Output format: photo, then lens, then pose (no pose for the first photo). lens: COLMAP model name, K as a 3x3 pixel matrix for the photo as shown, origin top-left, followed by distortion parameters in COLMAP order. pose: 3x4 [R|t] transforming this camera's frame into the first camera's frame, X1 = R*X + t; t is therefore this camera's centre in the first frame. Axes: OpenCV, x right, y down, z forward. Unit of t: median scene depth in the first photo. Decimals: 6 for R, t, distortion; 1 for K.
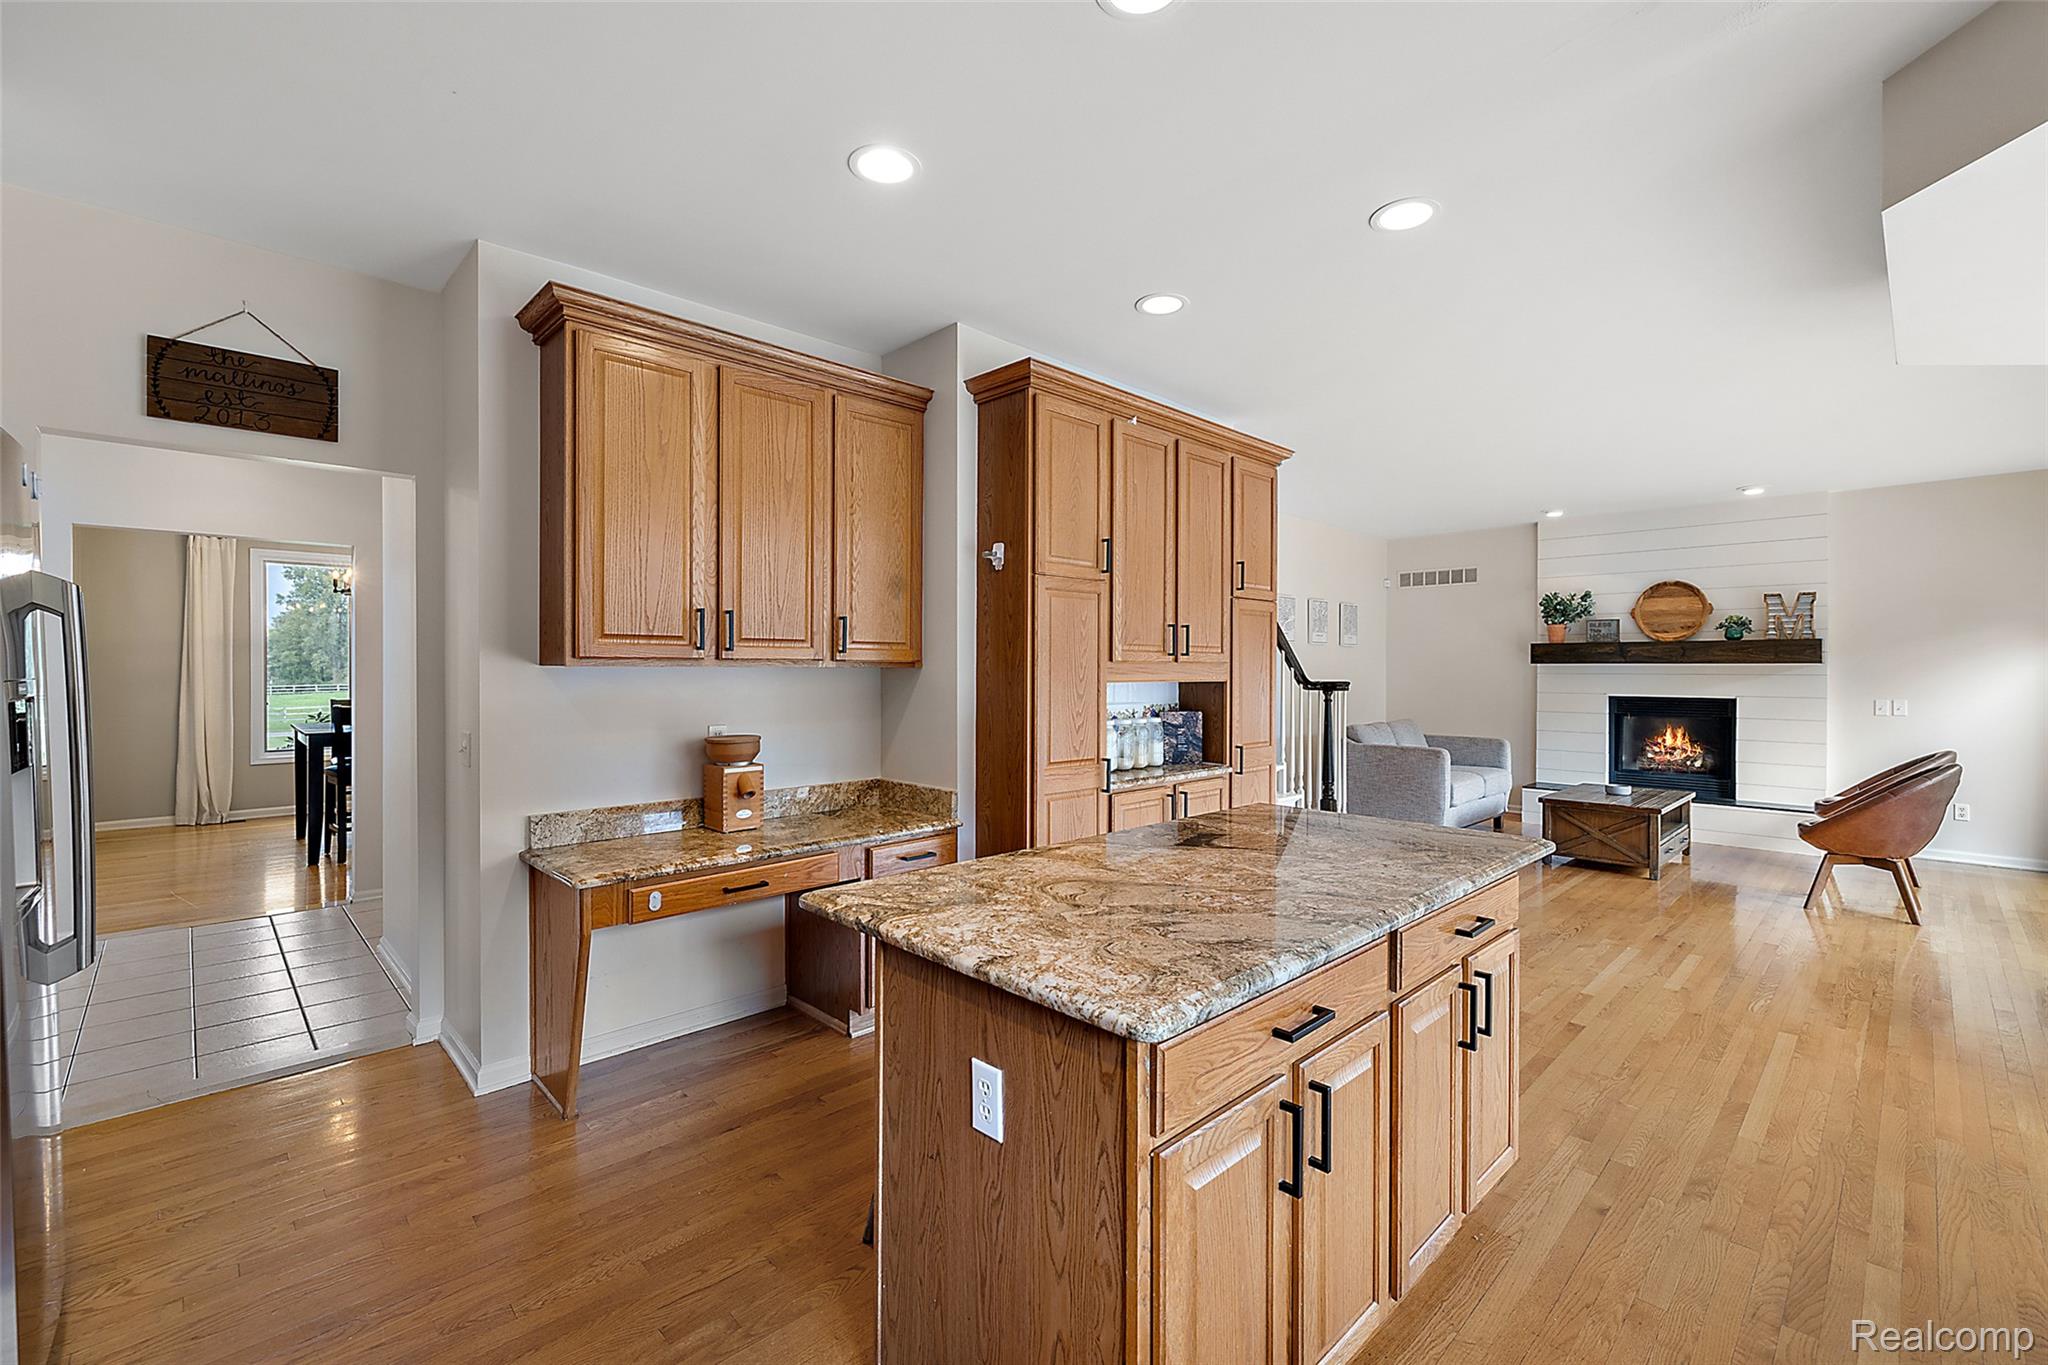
lens RADIAL K [[873.8, 0, 1032.6], [0, 873.8, 673.0], [0, 0, 1]] dist [0.003119, 0.000124]
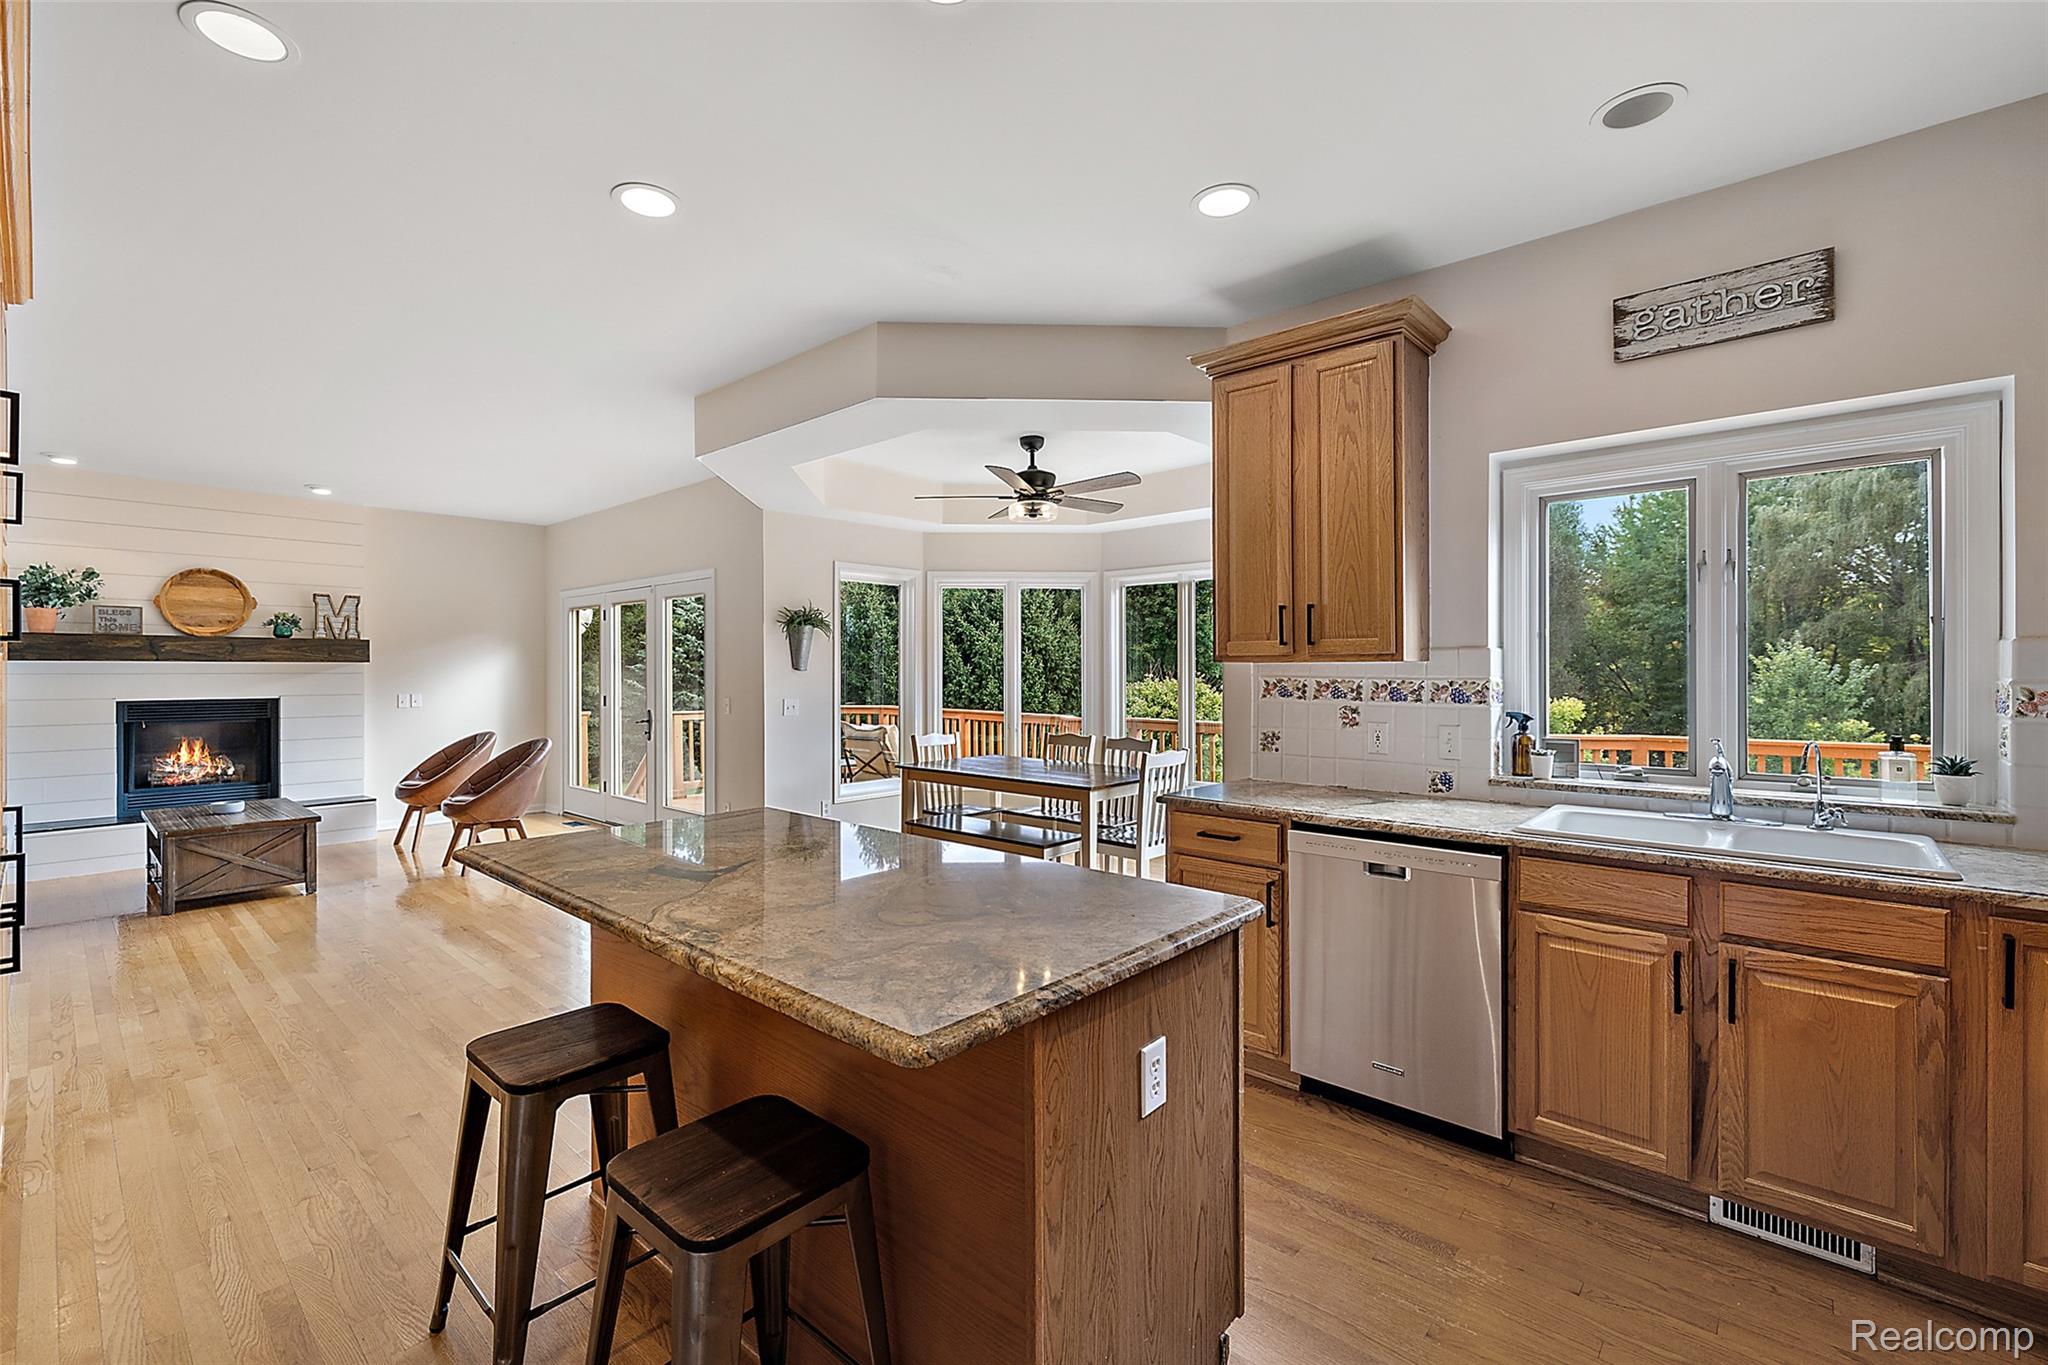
lens RADIAL K [[870.1, 0, 1023.0], [0, 870.1, 670.6], [0, 0, 1]] dist [-0.000120, -0.000482]
pose [[-0.072624, -0.003874, 0.997352, -0.218402], [0.005867, 0.999973, 0.004312, -0.000612], [-0.997342, 0.006165, -0.072599, 0.249157]]
